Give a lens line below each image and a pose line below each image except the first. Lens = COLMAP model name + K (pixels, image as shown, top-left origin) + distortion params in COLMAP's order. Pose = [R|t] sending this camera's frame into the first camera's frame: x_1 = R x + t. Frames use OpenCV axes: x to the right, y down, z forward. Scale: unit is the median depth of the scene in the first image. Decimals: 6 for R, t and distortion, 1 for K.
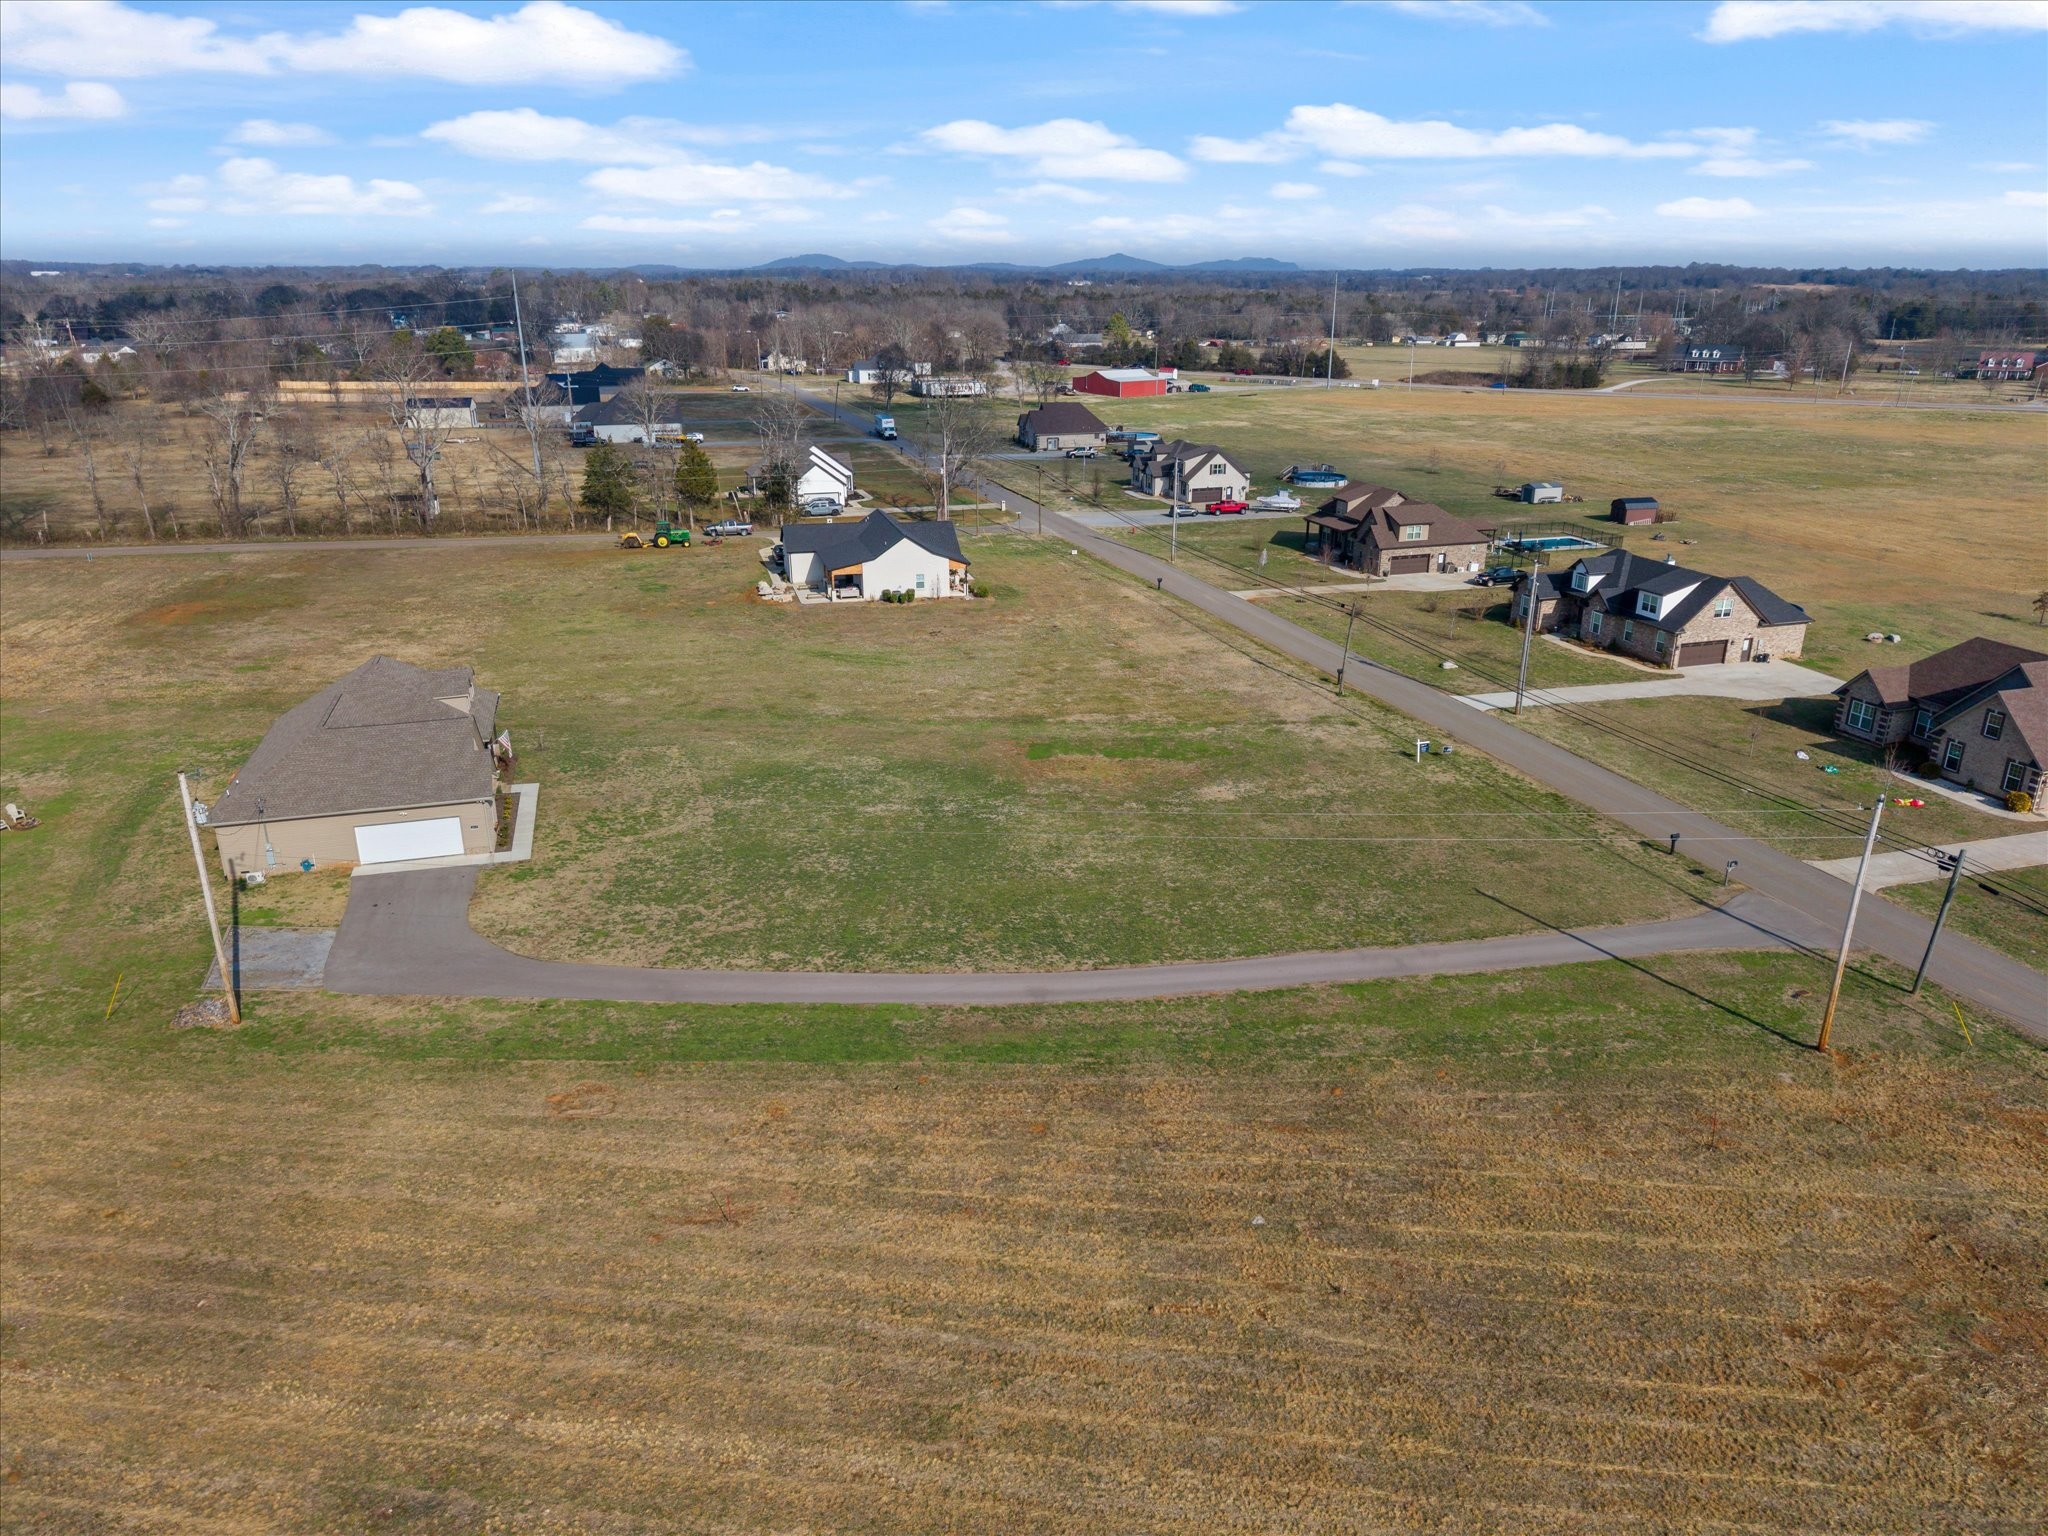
lens RADIAL K [[1369.4, 0, 1032.4], [0, 1369.4, 769.6], [0, 0, 1]] dist [0.045521, -0.059496]
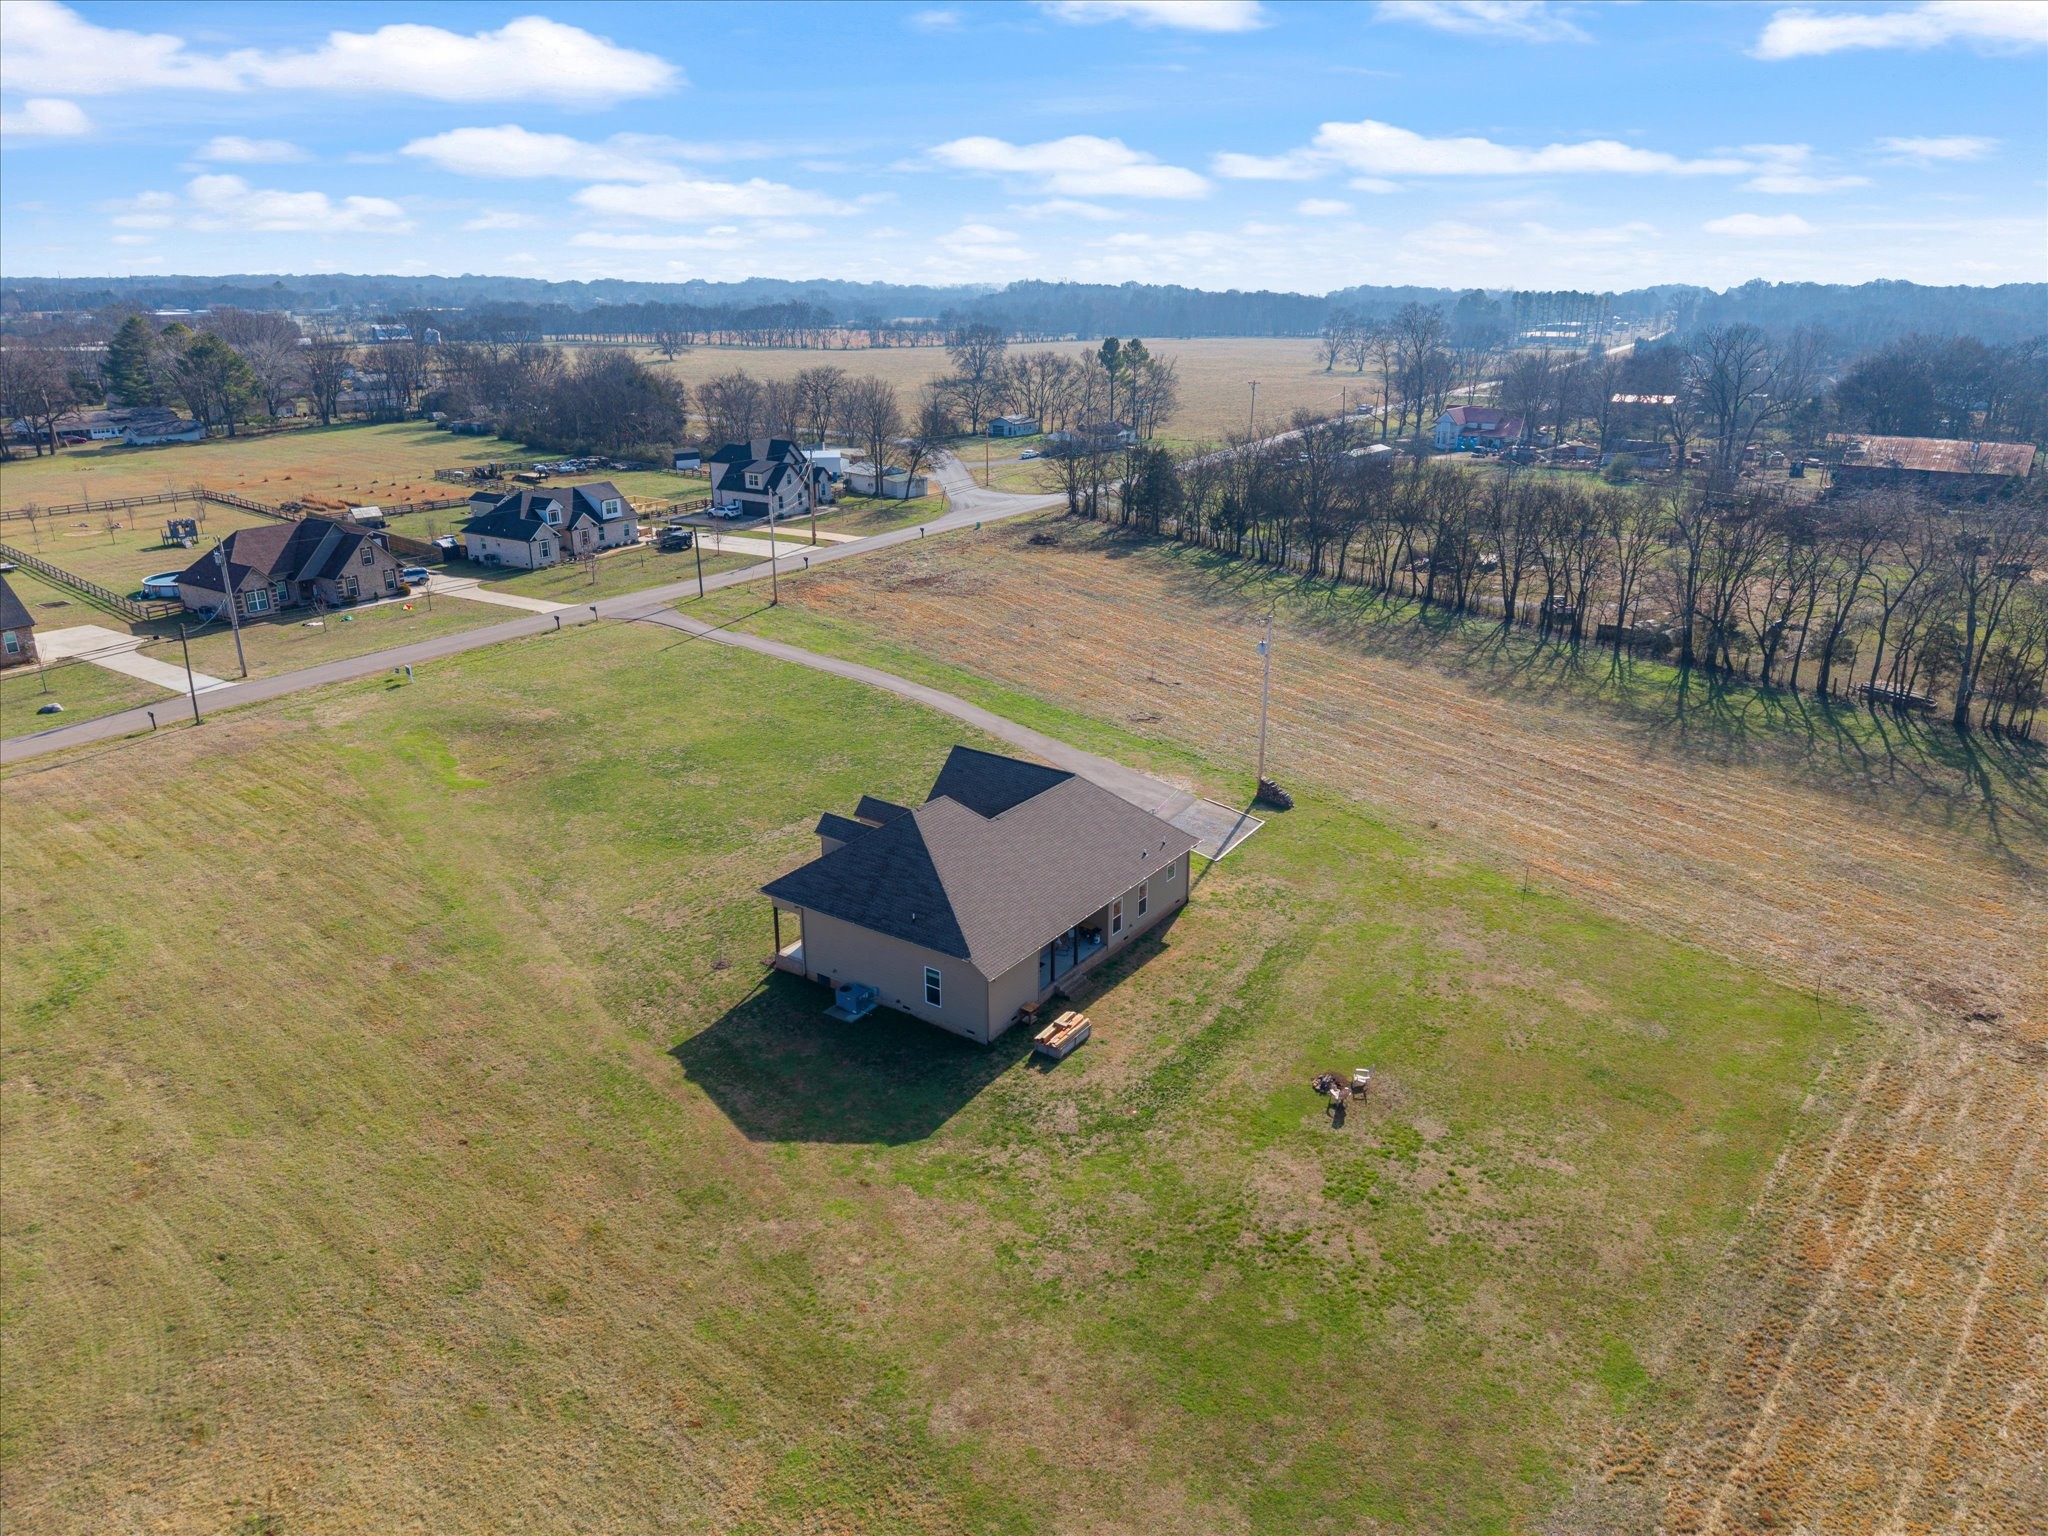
lens RADIAL K [[1369.4, 0, 1032.4], [0, 1369.4, 769.6], [0, 0, 1]] dist [0.045521, -0.059496]
pose [[-0.623163, -0.265700, 0.735575, -1.022153], [0.265587, 0.812740, 0.518572, -0.450676], [-0.735616, 0.518515, -0.435903, 1.233871]]
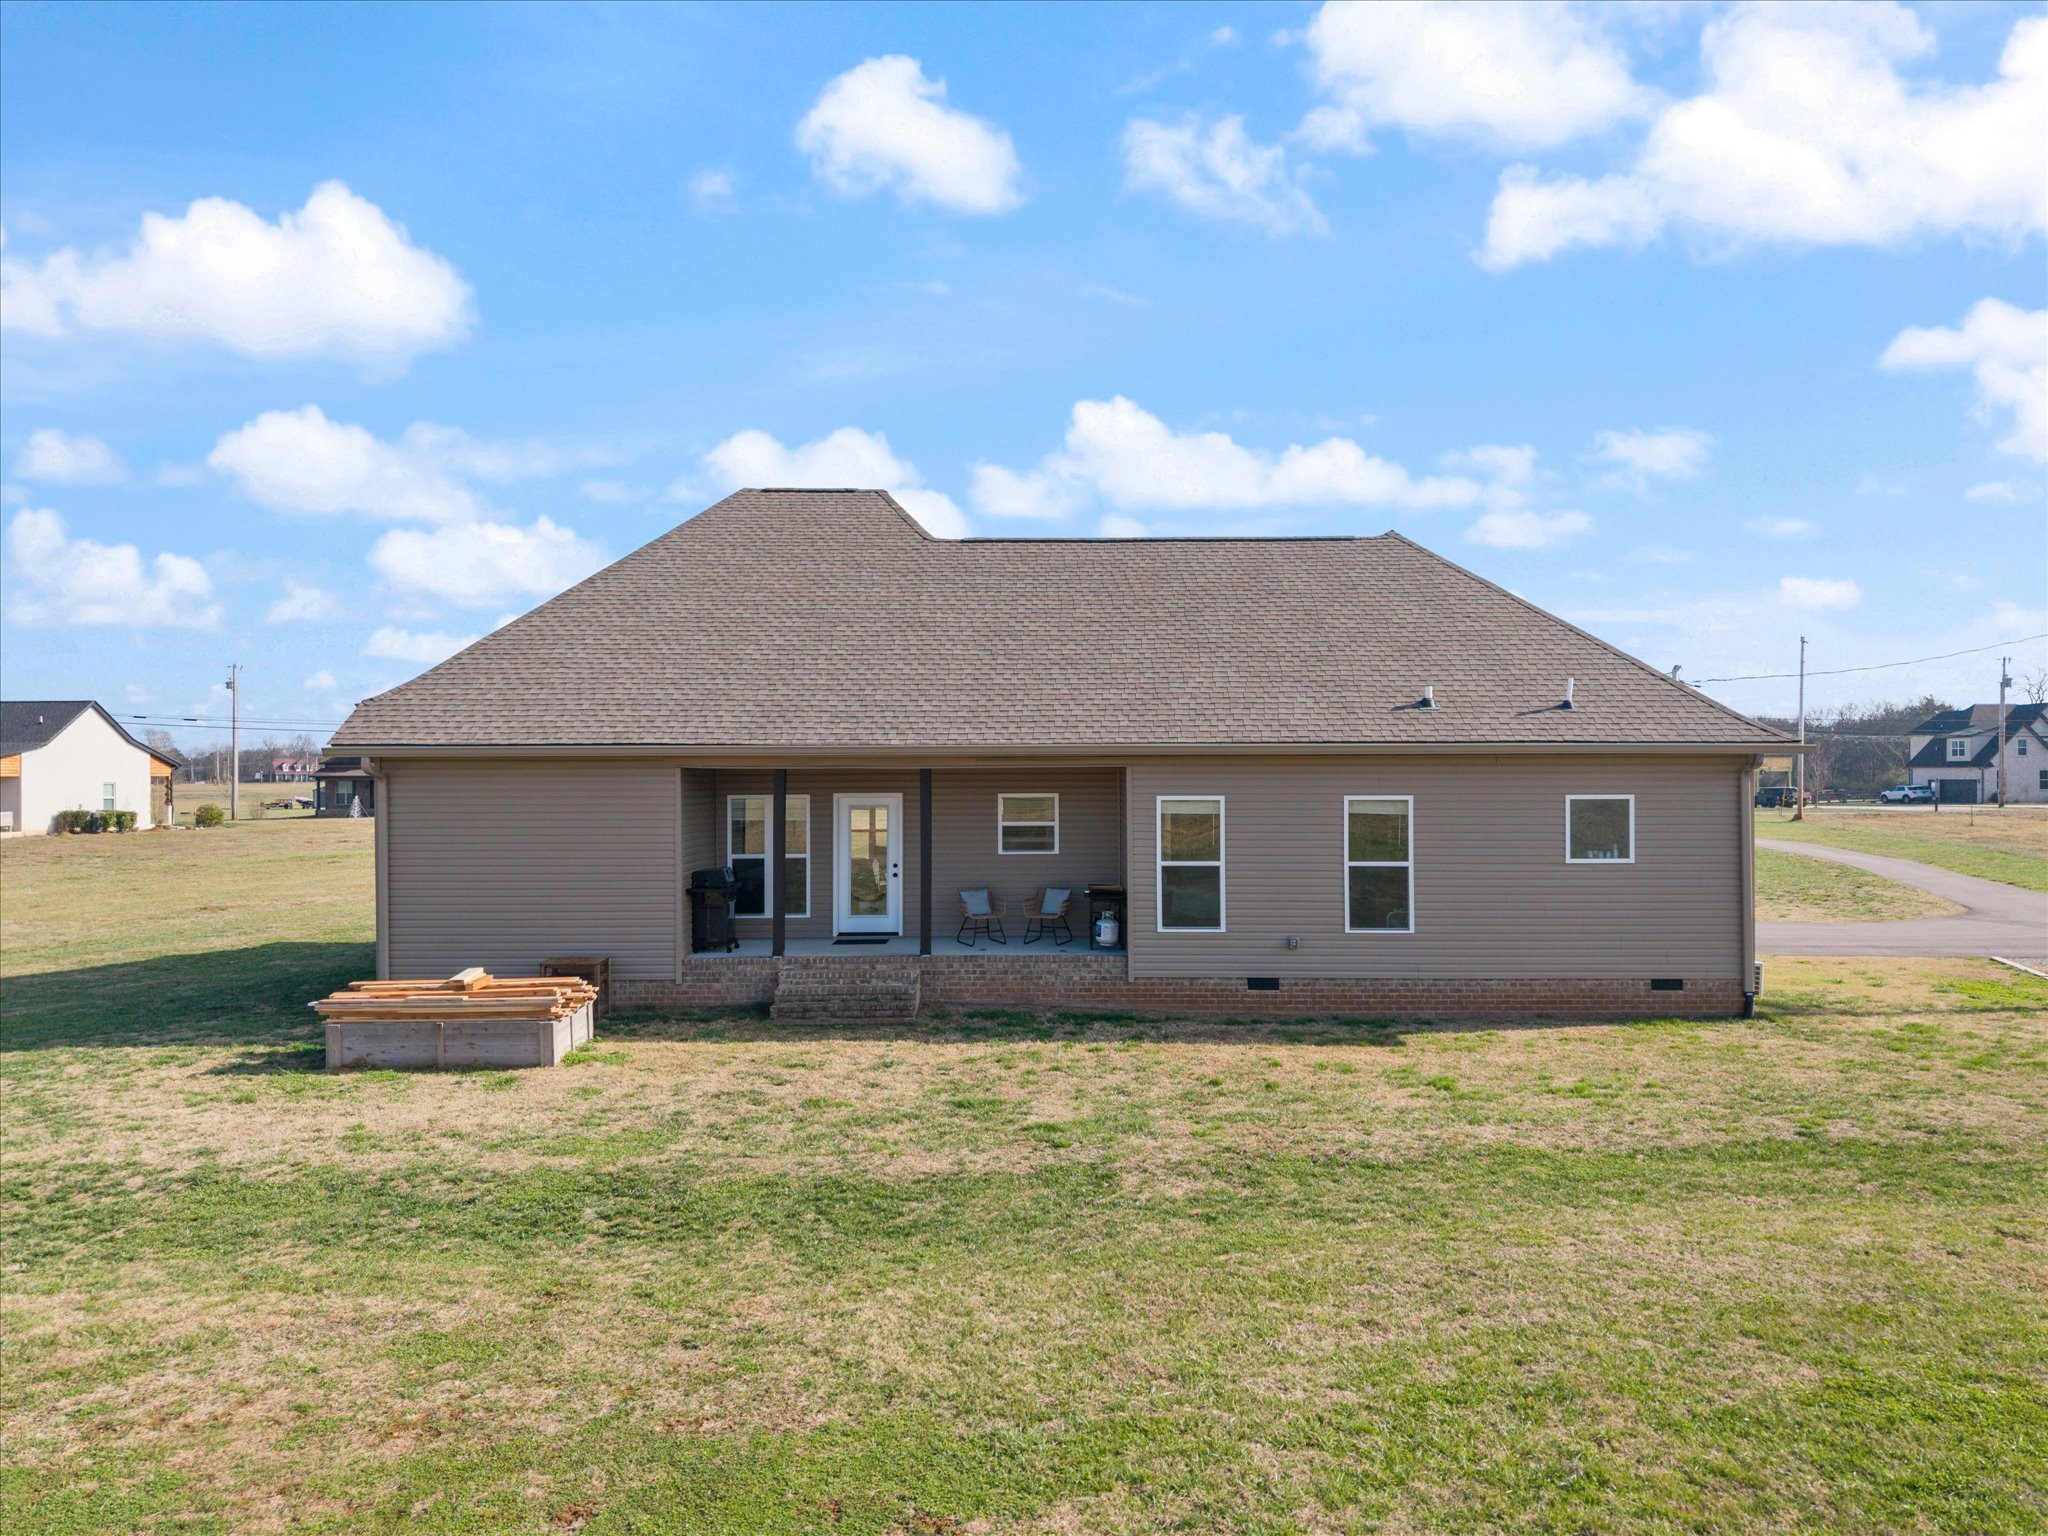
lens RADIAL K [[1370.2, 0, 1045.8], [0, 1370.2, 765.1], [0, 0, 1]] dist [0.002153, -0.000033]
pose [[0.281951, 0.007059, 0.959403, -0.717756], [0.322291, 0.941169, -0.101640, 0.019714], [-0.903677, 0.337864, 0.263088, 0.873076]]
